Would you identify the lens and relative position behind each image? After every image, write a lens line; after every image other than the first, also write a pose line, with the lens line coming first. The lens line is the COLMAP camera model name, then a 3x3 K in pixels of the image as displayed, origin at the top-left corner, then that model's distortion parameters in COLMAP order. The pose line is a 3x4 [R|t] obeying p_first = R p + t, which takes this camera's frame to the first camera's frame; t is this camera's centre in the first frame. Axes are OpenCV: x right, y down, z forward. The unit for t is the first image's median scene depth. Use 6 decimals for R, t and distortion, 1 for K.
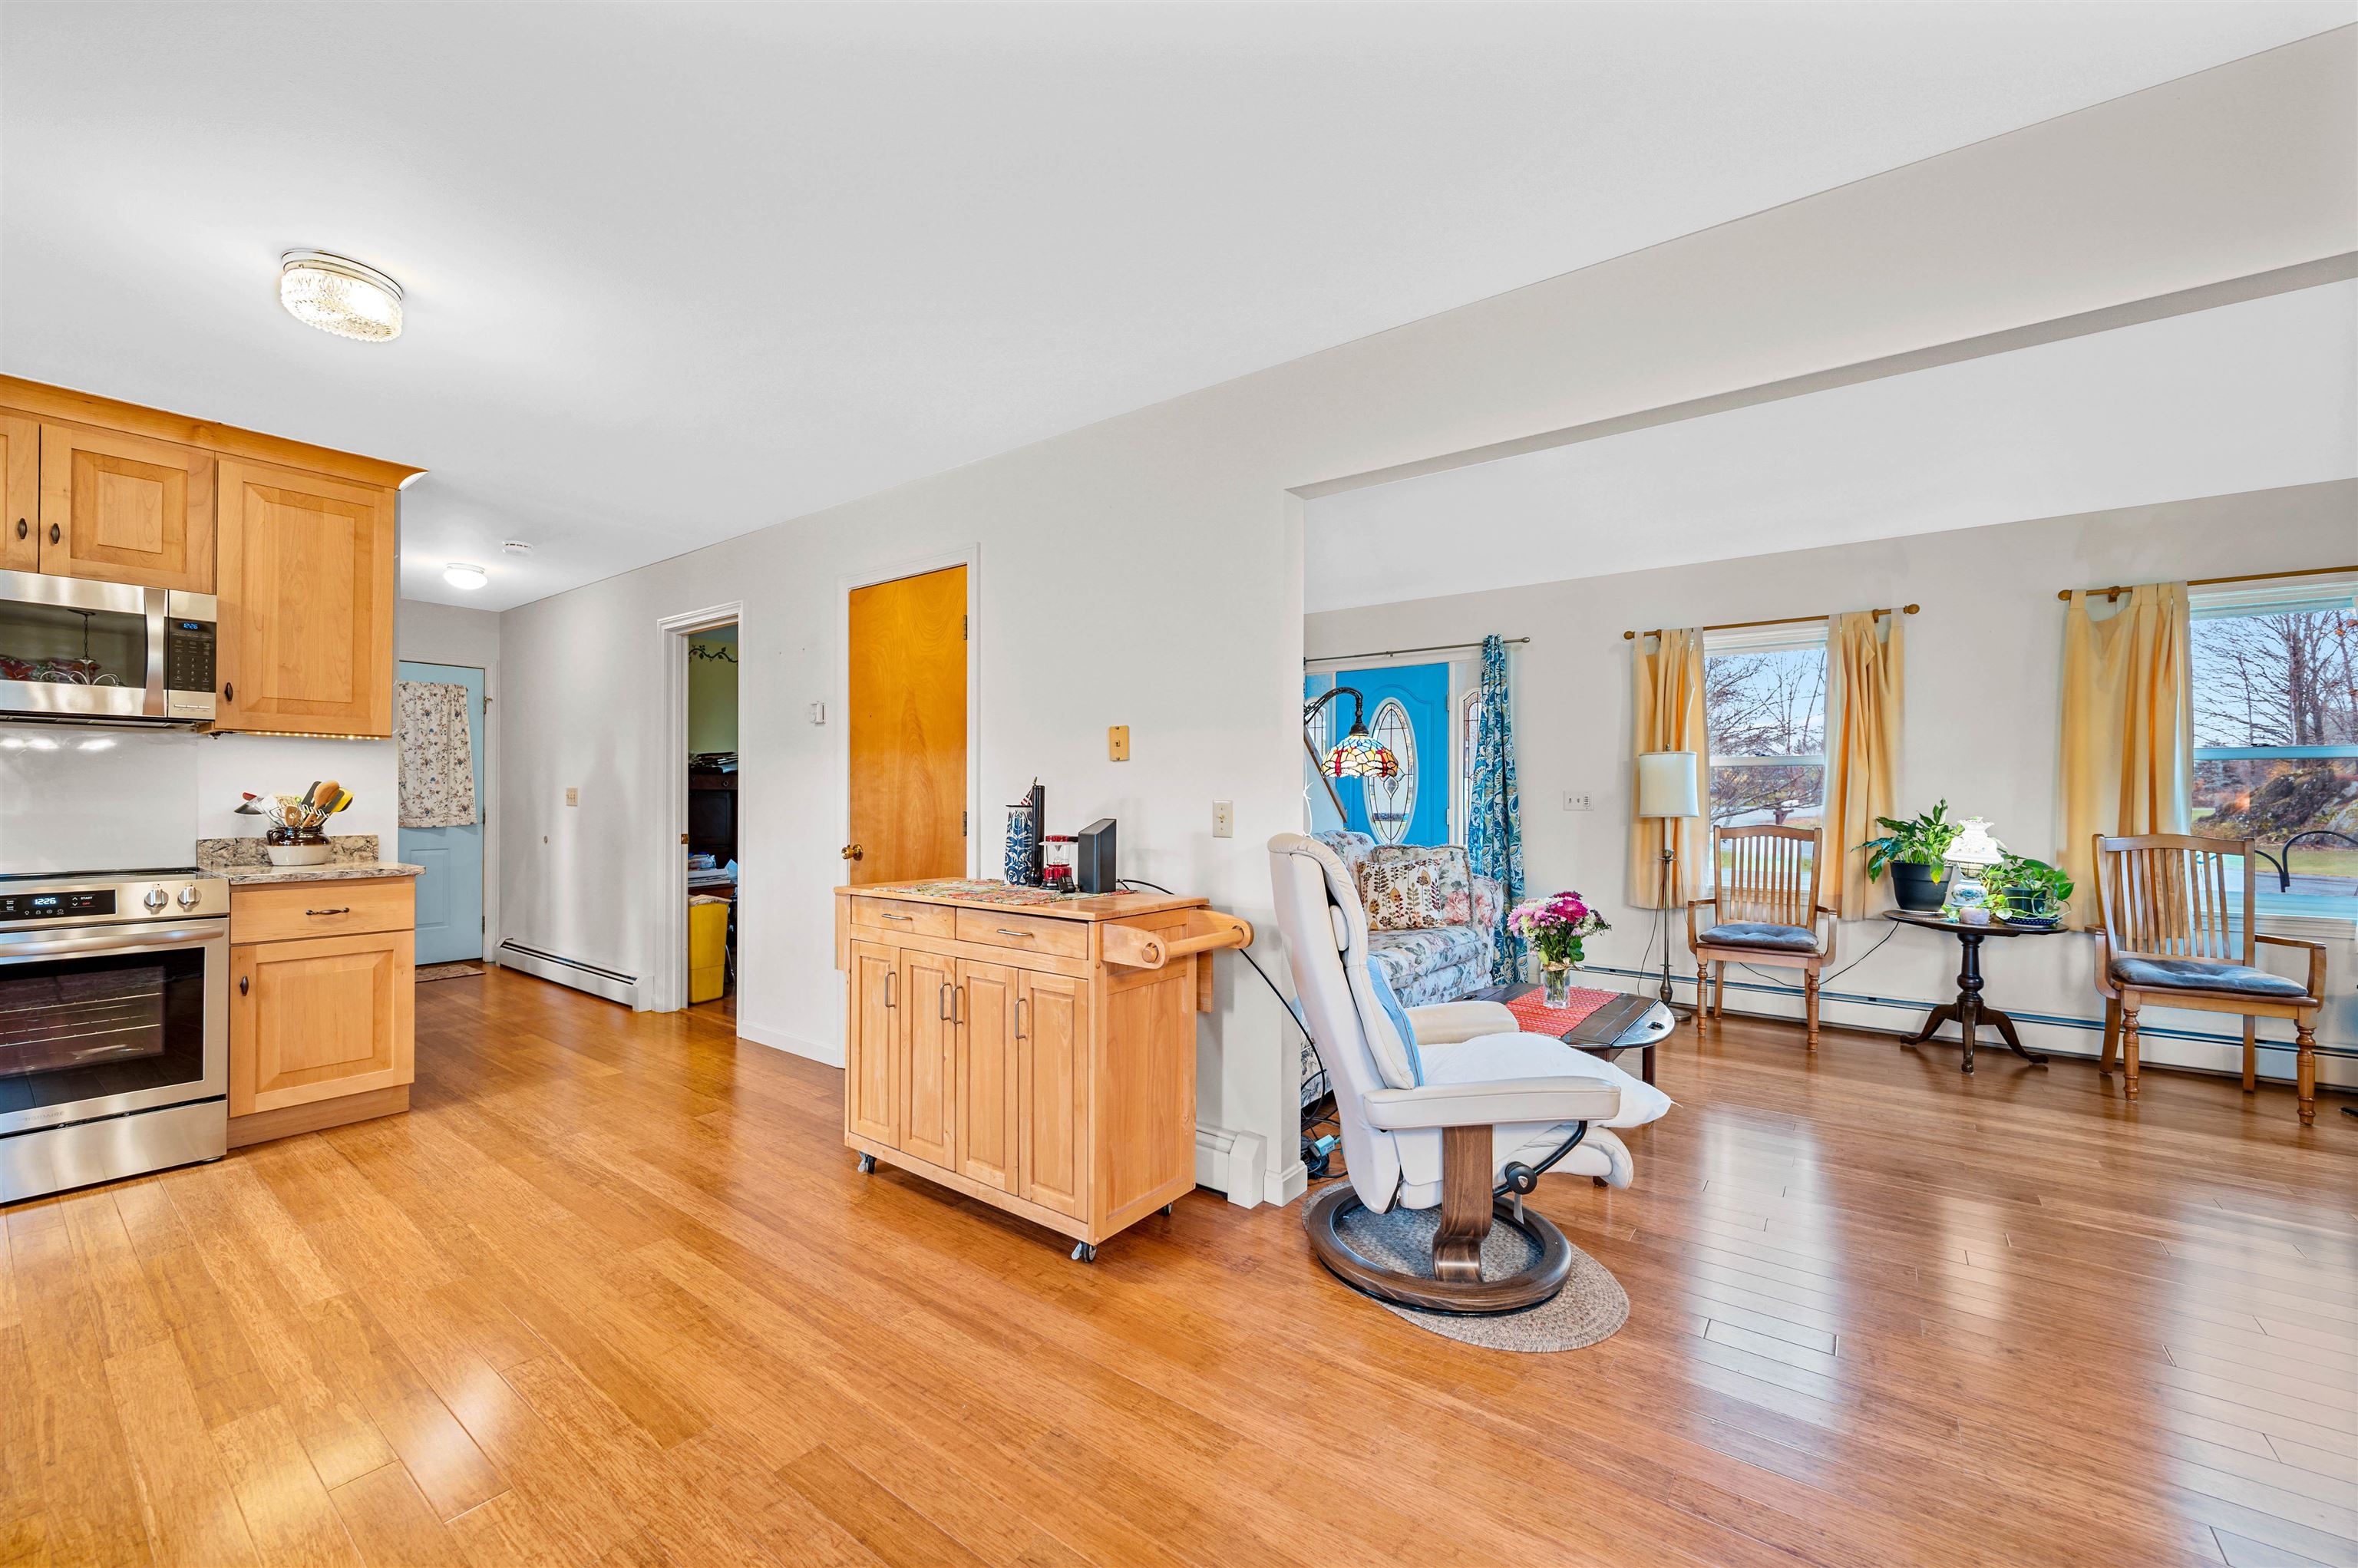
lens RADIAL K [[939.8, 0, 1173.6], [0, 939.8, 791.3], [0, 0, 1]] dist [-0.001001, -0.000131]
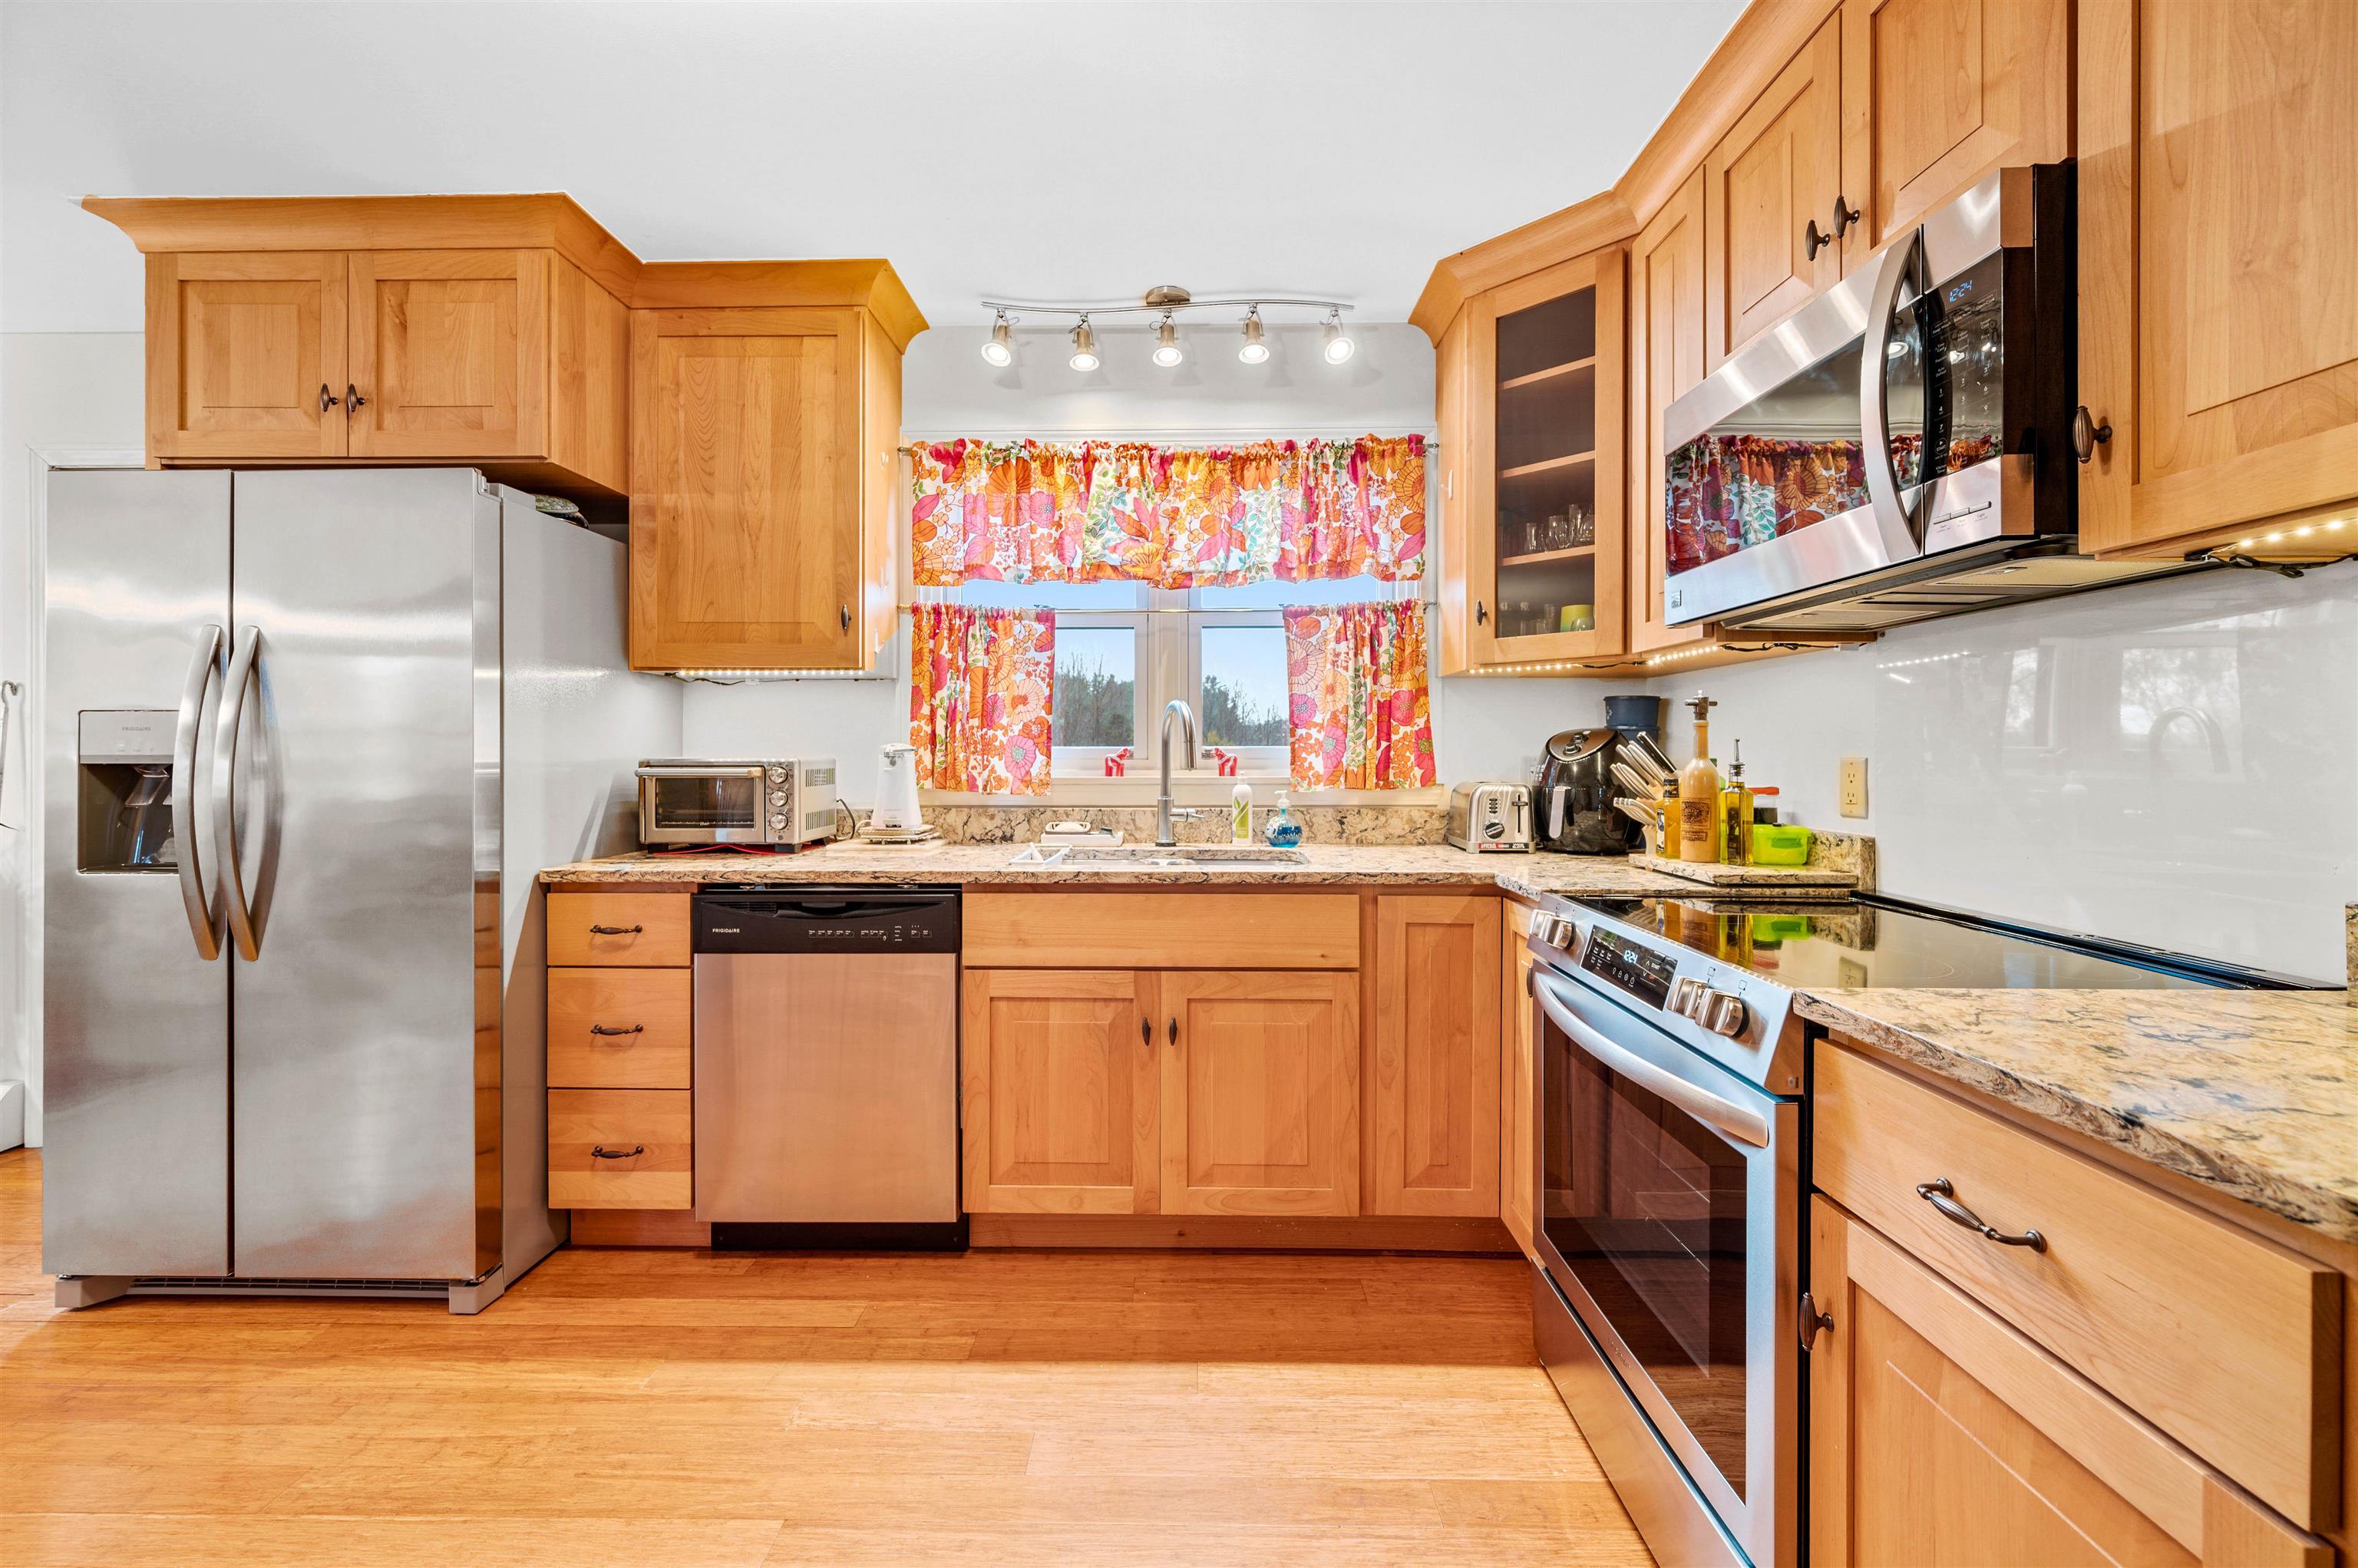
lens RADIAL K [[939.8, 0, 1173.0], [0, 939.8, 752.6], [0, 0, 1]] dist [-0.001001, -0.000131]
pose [[-0.806517, -0.003612, -0.591199, -0.435785], [0.000102, 0.999980, -0.006248, 0.002962], [0.591210, -0.005100, -0.806501, 0.819282]]
